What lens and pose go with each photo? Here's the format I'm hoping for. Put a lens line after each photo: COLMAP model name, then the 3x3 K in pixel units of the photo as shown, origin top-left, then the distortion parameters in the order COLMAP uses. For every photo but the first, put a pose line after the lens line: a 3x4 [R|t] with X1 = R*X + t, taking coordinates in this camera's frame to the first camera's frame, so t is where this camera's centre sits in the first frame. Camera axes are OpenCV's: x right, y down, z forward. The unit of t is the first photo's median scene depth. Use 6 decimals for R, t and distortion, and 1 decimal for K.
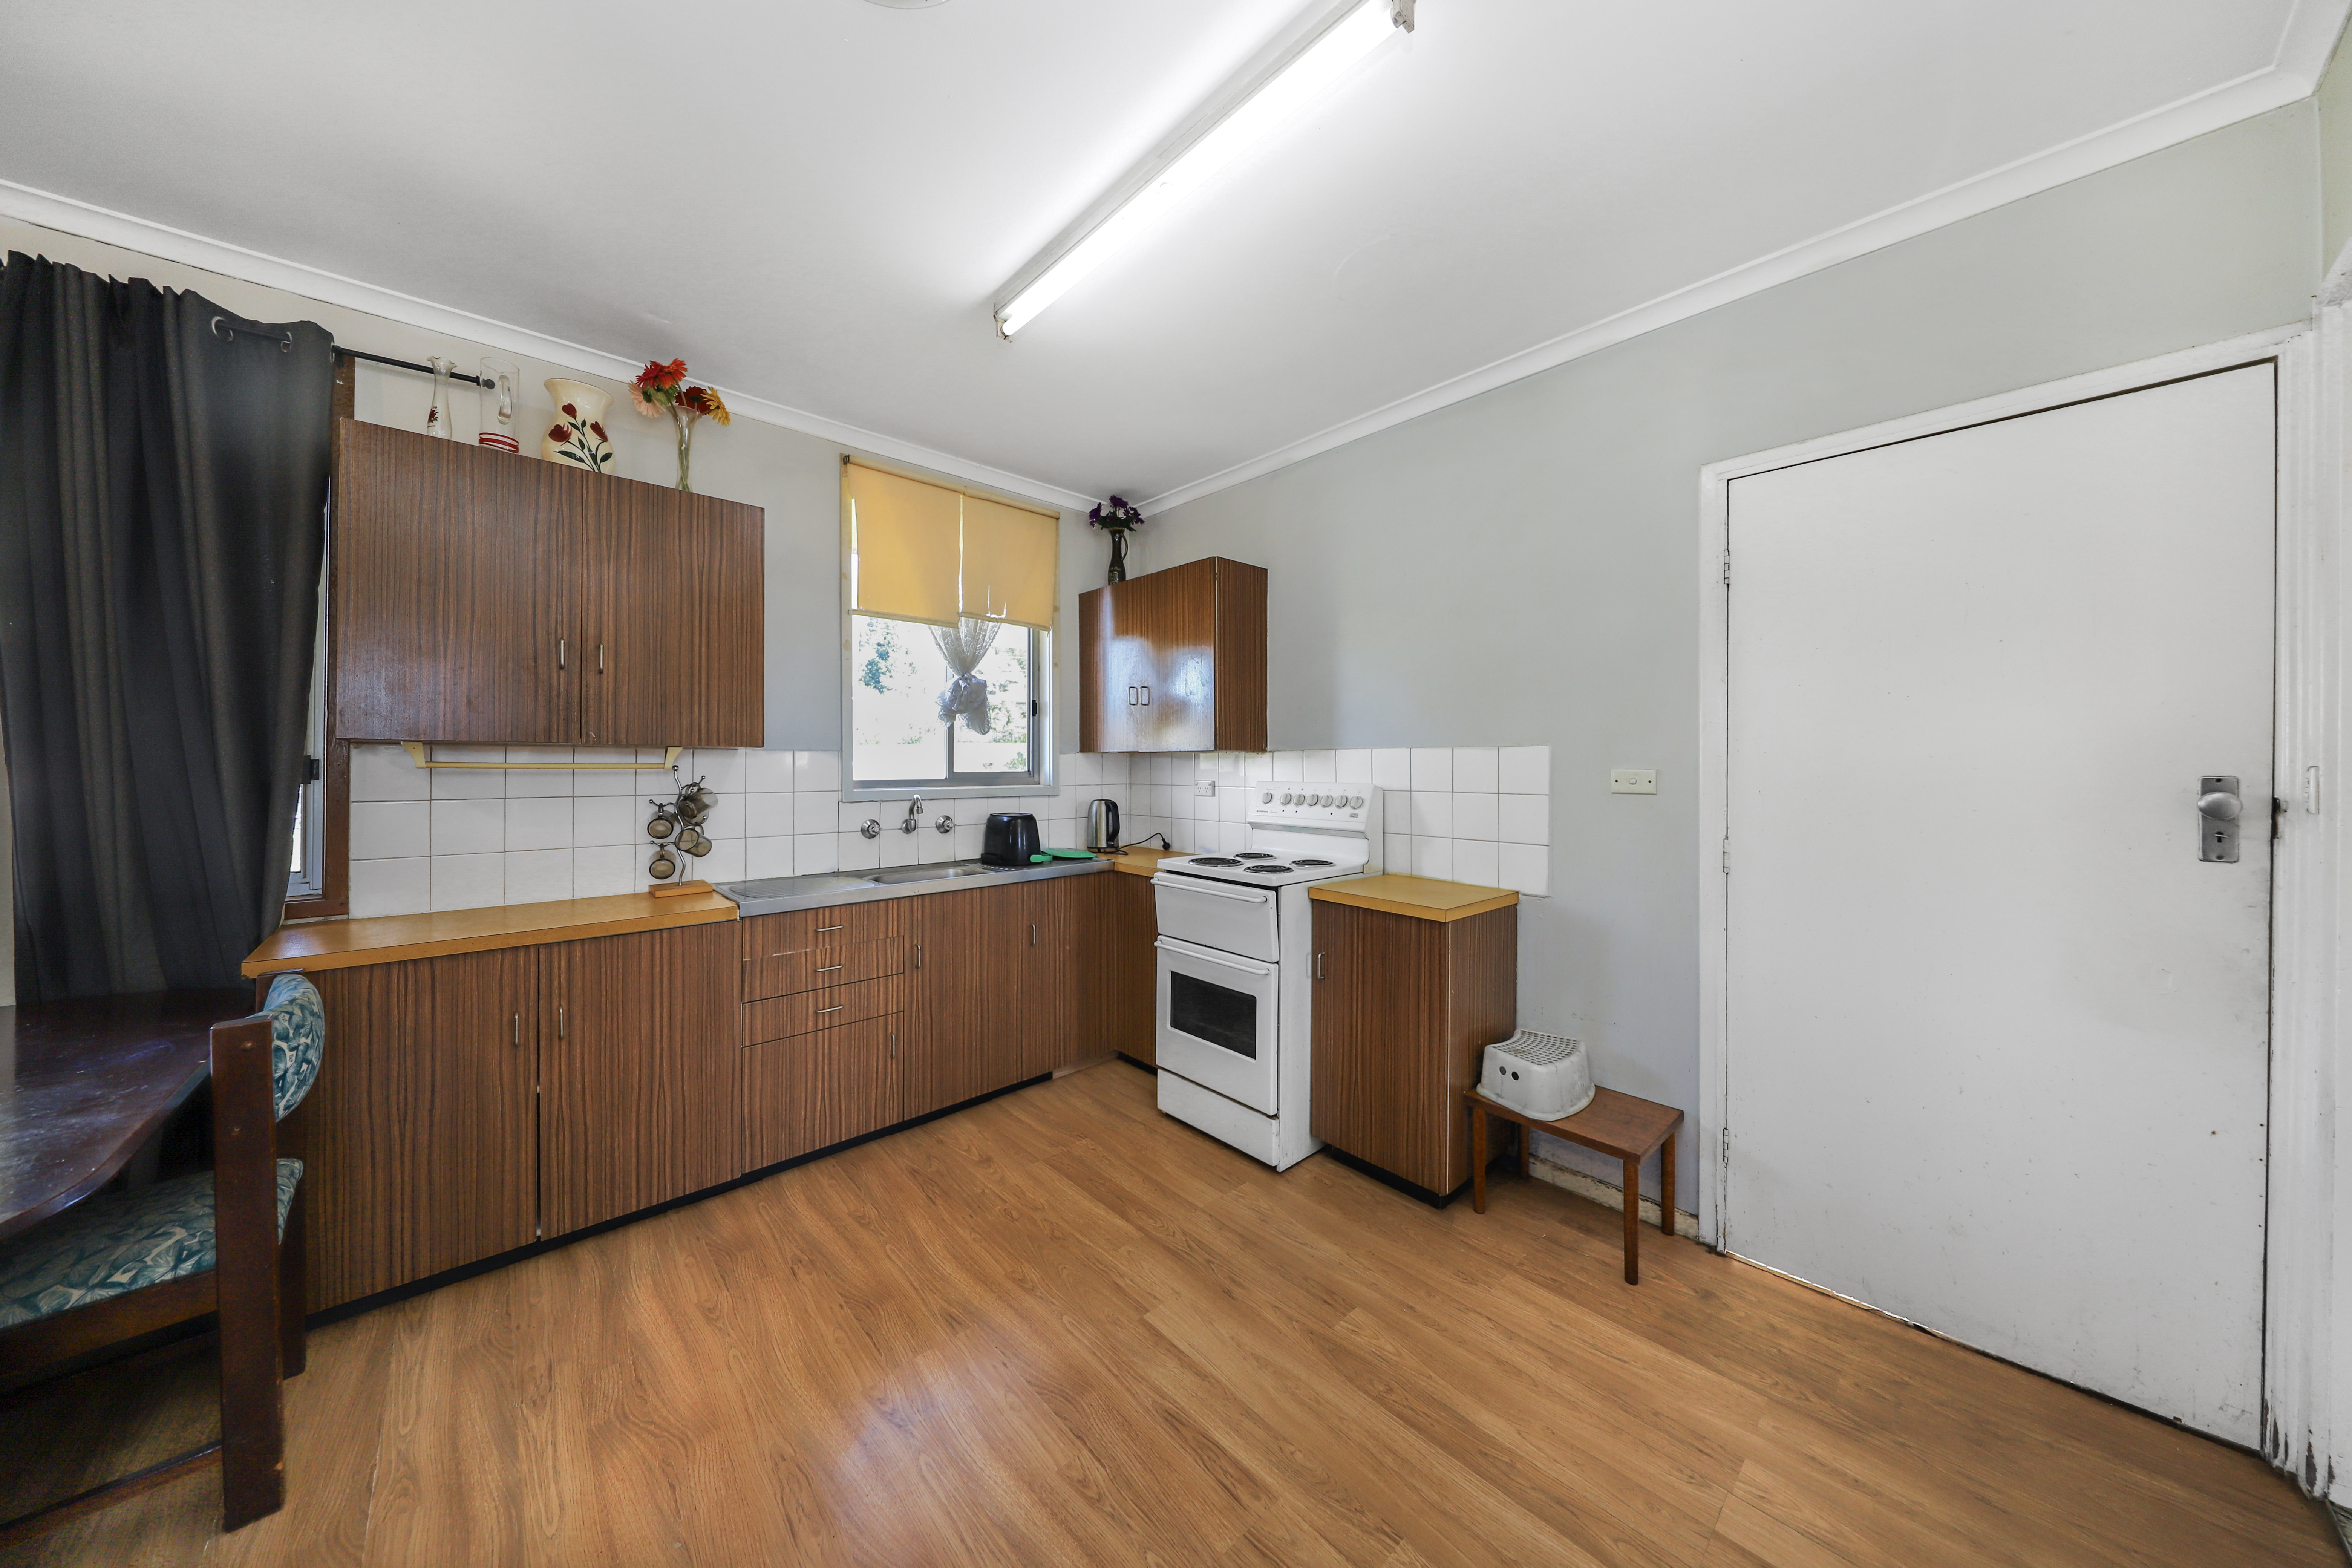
lens RADIAL K [[739.6, 0, 1179.6], [0, 739.6, 765.5], [0, 0, 1]] dist [-0.022398, 0.000036]
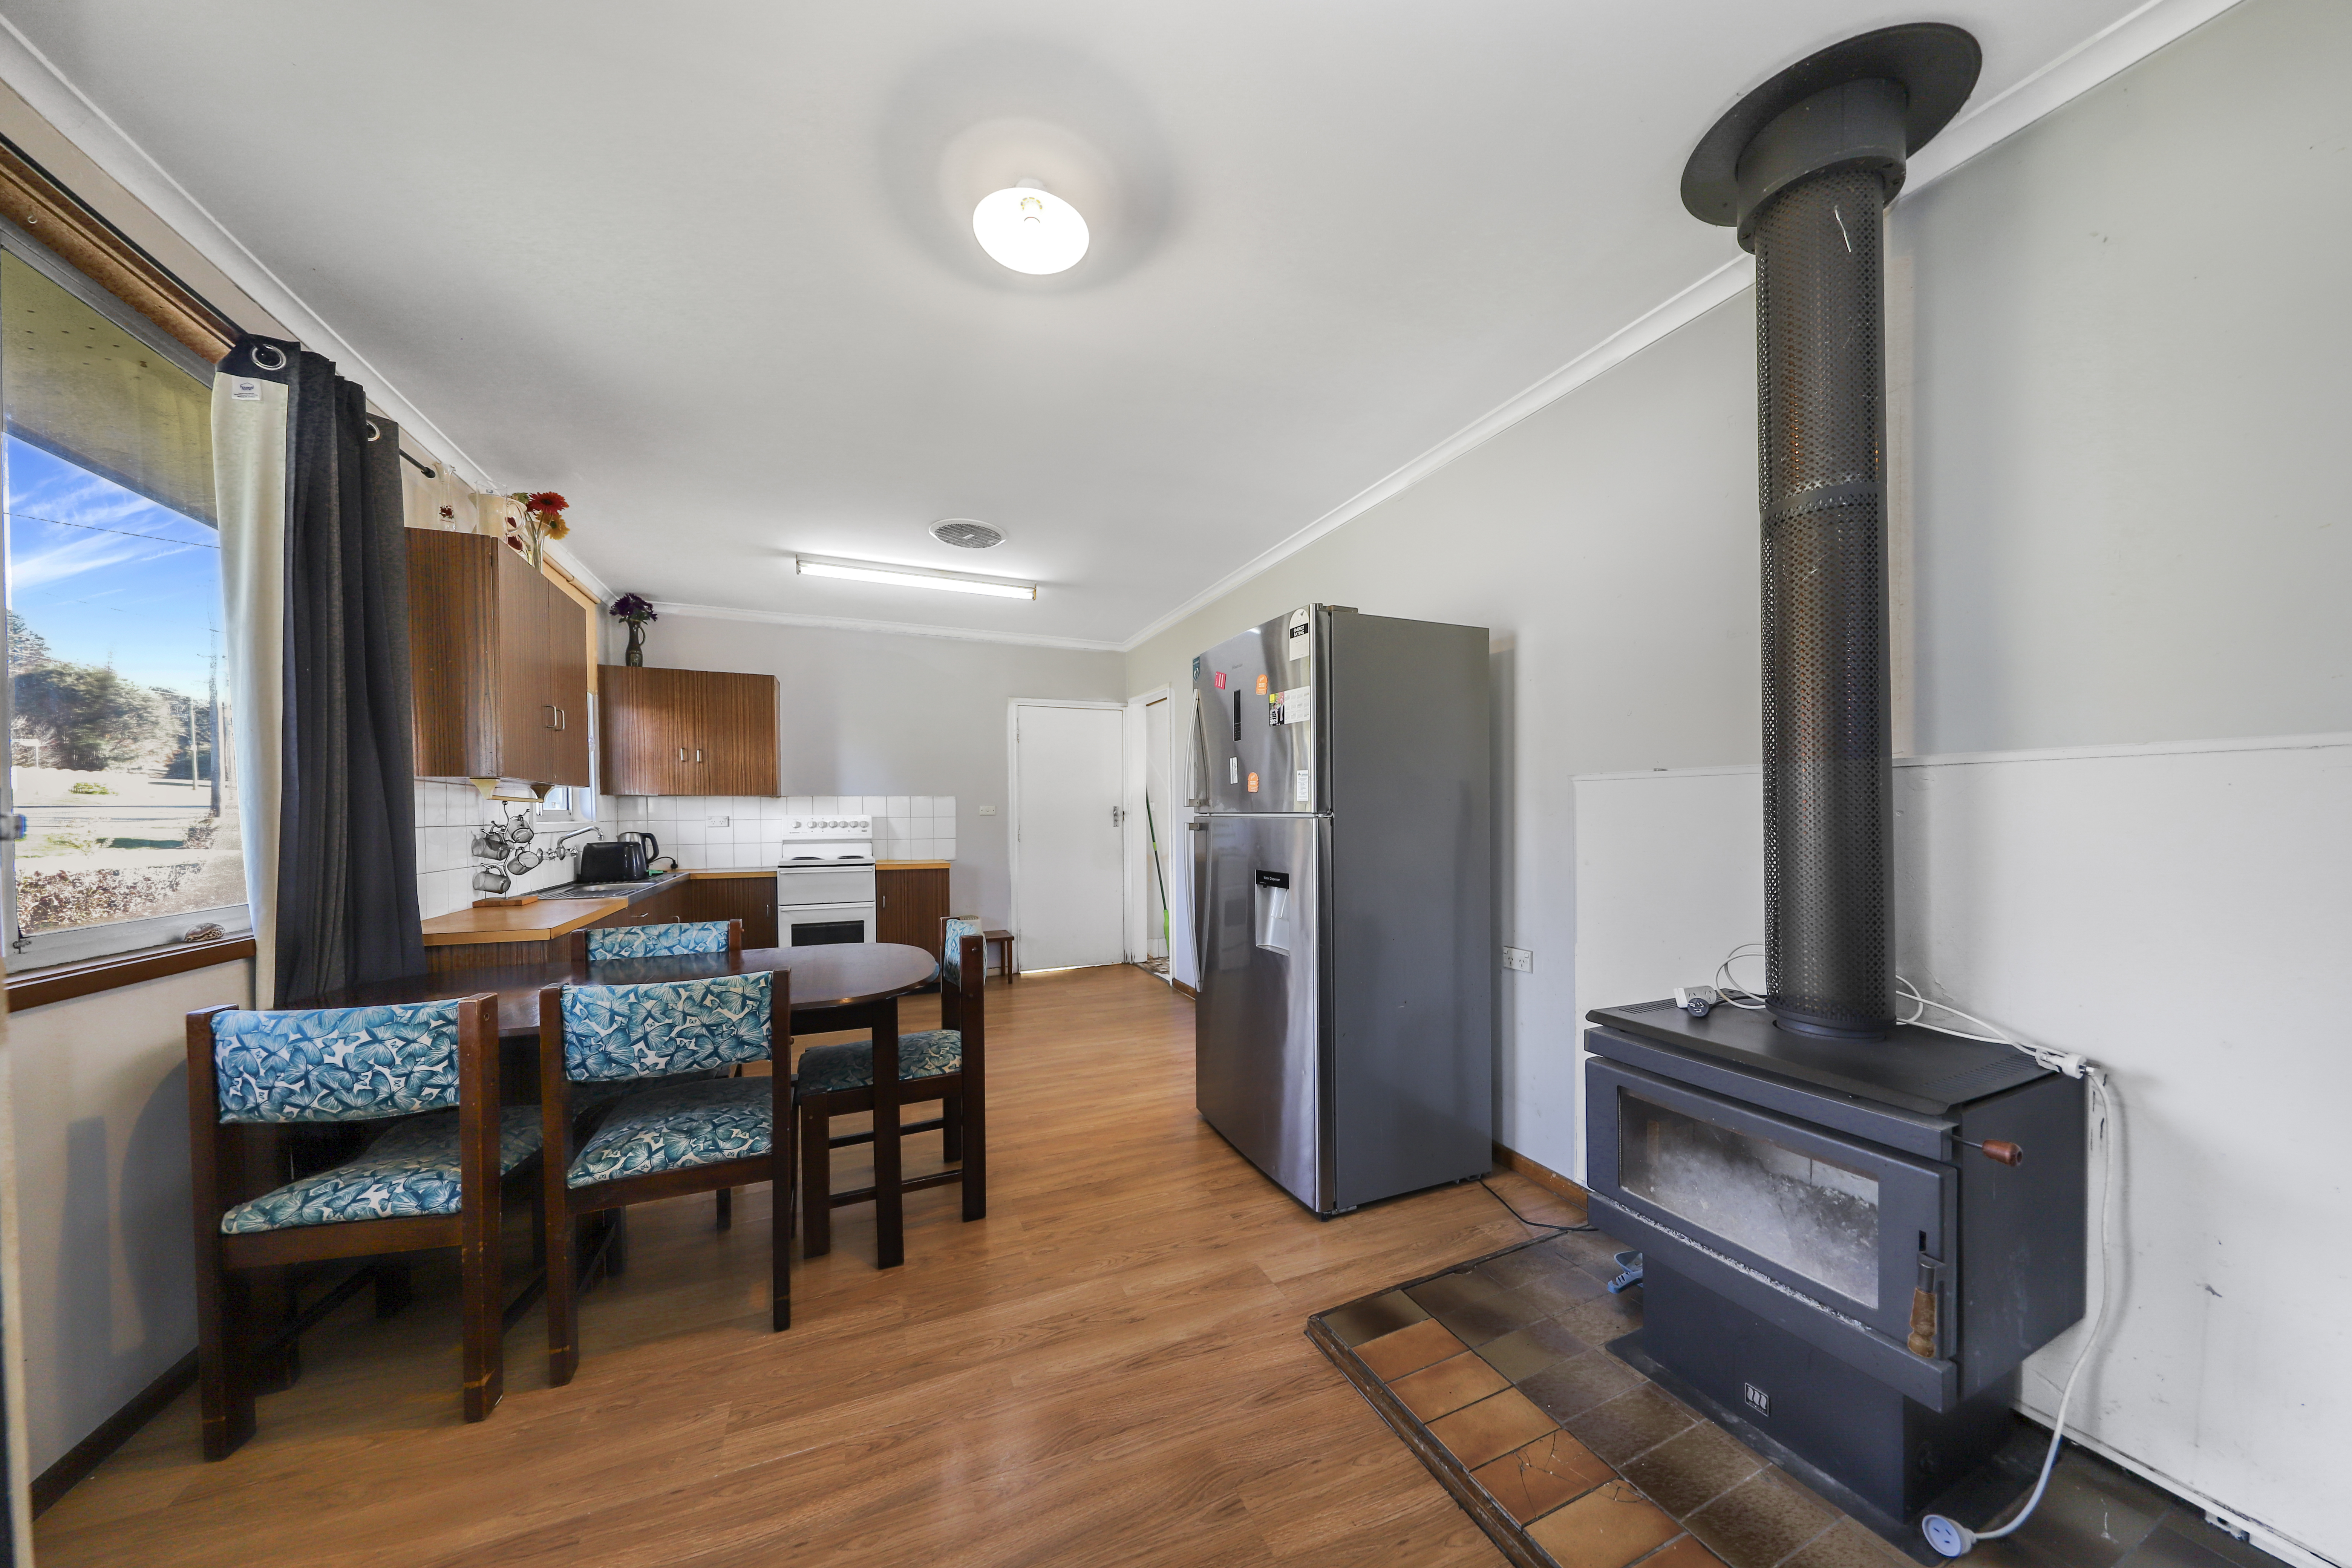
lens RADIAL K [[752.5, 0, 1176.0], [0, 752.5, 784.0], [0, 0, 1]] dist [0.000008, -0.000001]
pose [[0.334827, 0.033305, 0.941691, -1.366223], [0.008938, 0.999218, -0.038517, 0.027941], [-0.942237, 0.021313, 0.334267, -0.442119]]
